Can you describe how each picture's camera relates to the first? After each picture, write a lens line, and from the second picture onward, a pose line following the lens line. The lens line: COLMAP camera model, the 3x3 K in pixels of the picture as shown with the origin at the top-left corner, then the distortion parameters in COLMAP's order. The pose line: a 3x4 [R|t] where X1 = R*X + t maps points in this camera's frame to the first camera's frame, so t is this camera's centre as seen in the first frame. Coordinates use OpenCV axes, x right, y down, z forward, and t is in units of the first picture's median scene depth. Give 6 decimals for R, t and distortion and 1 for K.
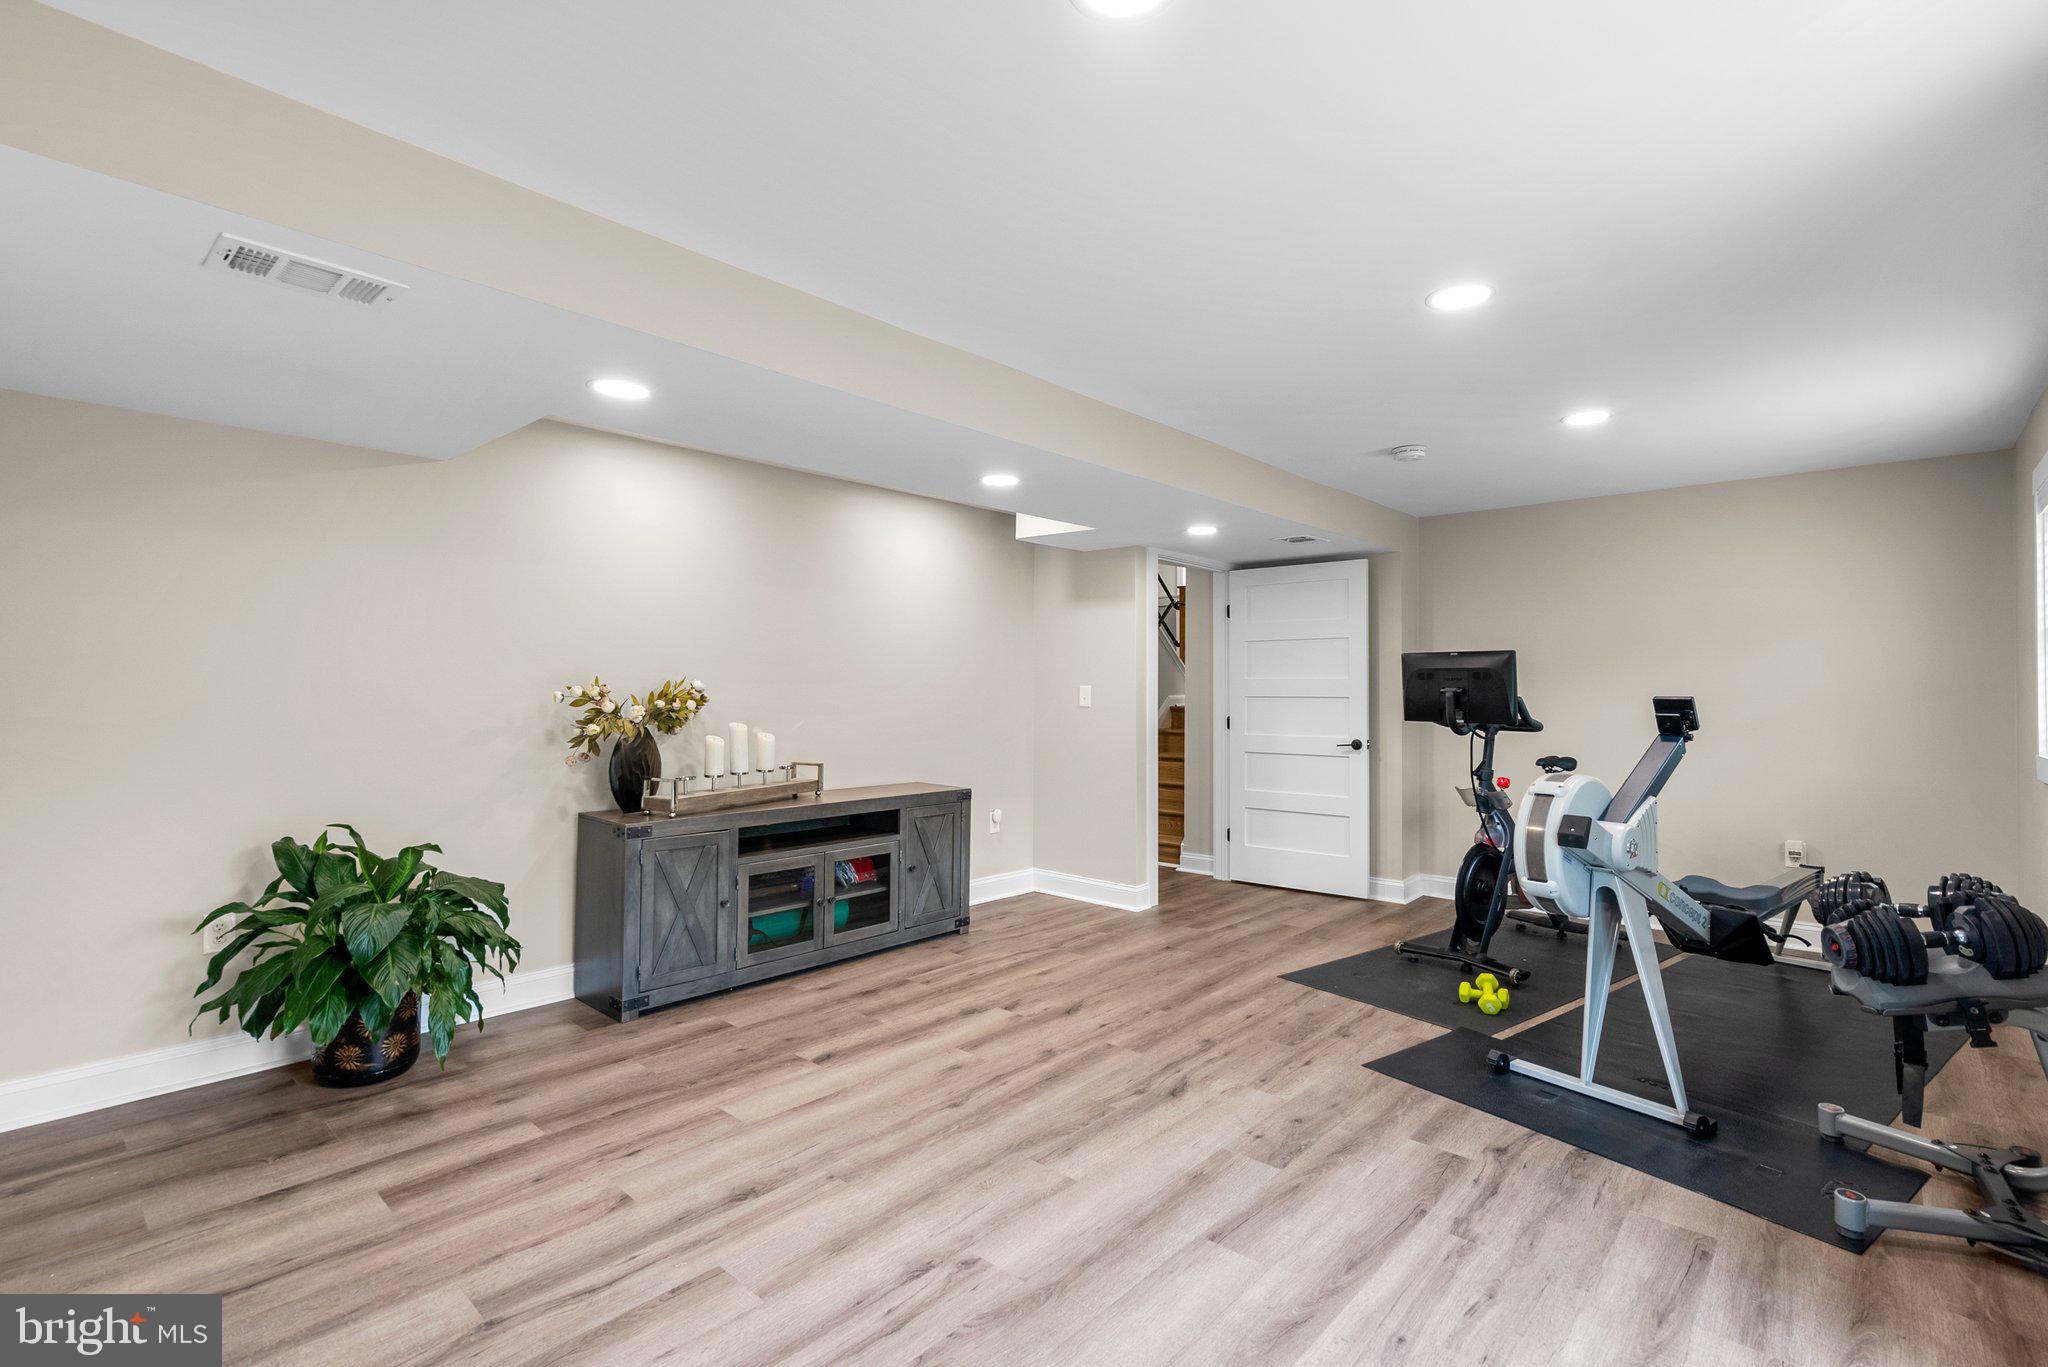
lens RADIAL K [[949.2, 0, 1020.7], [0, 949.2, 684.2], [0, 0, 1]] dist [-0.005188, 0.003065]
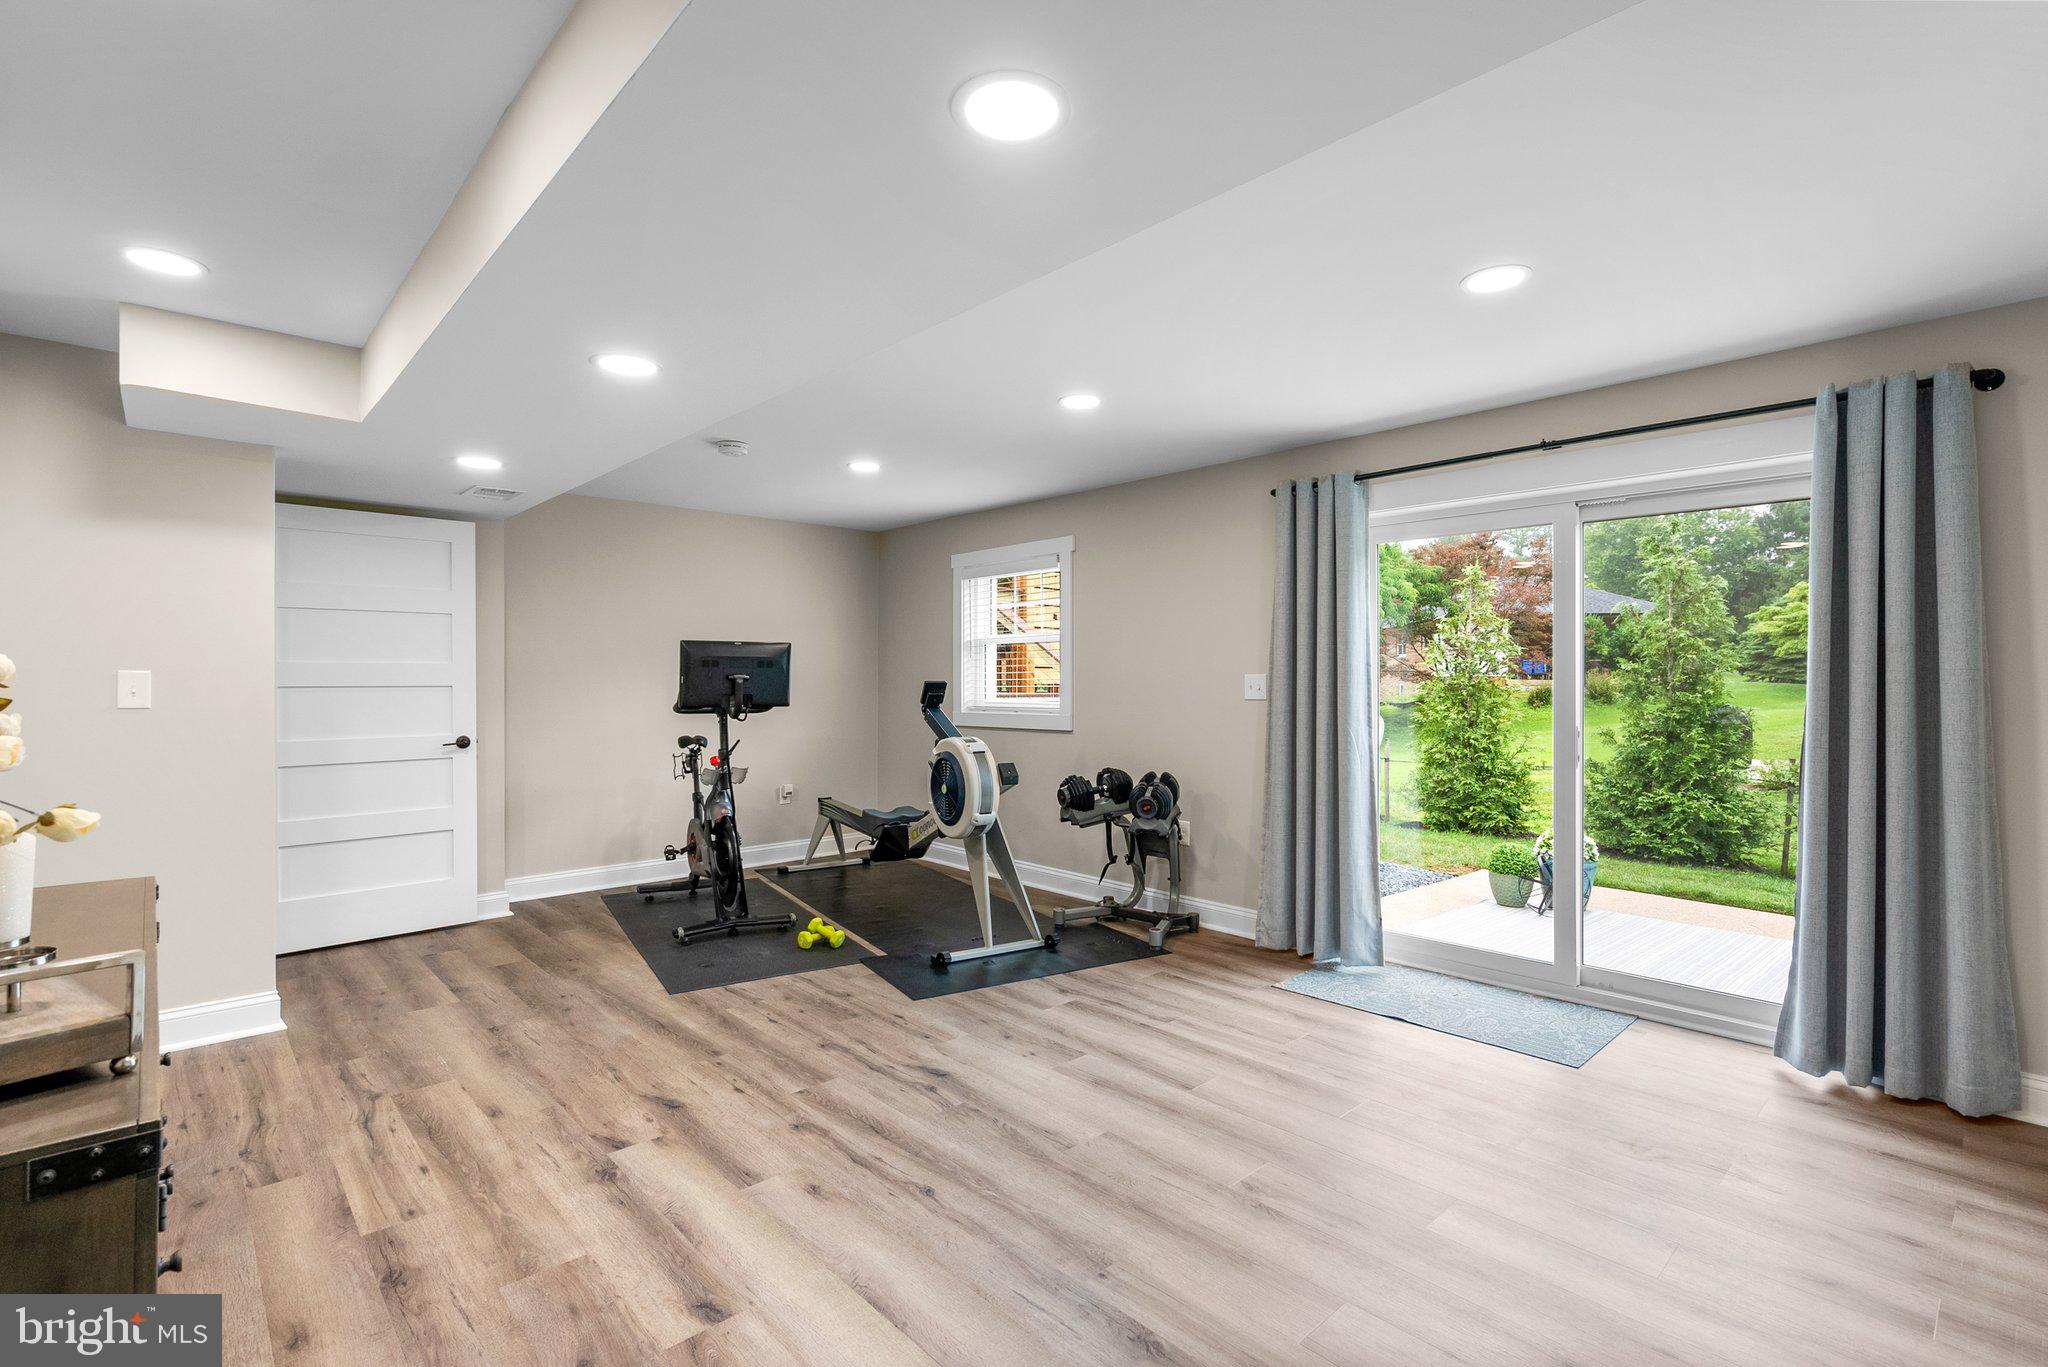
lens RADIAL K [[949.2, 0, 1021.8], [0, 949.2, 678.5], [0, 0, 1]] dist [-0.005188, 0.003065]
pose [[0.077950, -0.003618, 0.996951, -0.760740], [-0.005443, 0.999977, 0.004054, 0.002555], [-0.996942, -0.005742, 0.077928, 0.754467]]
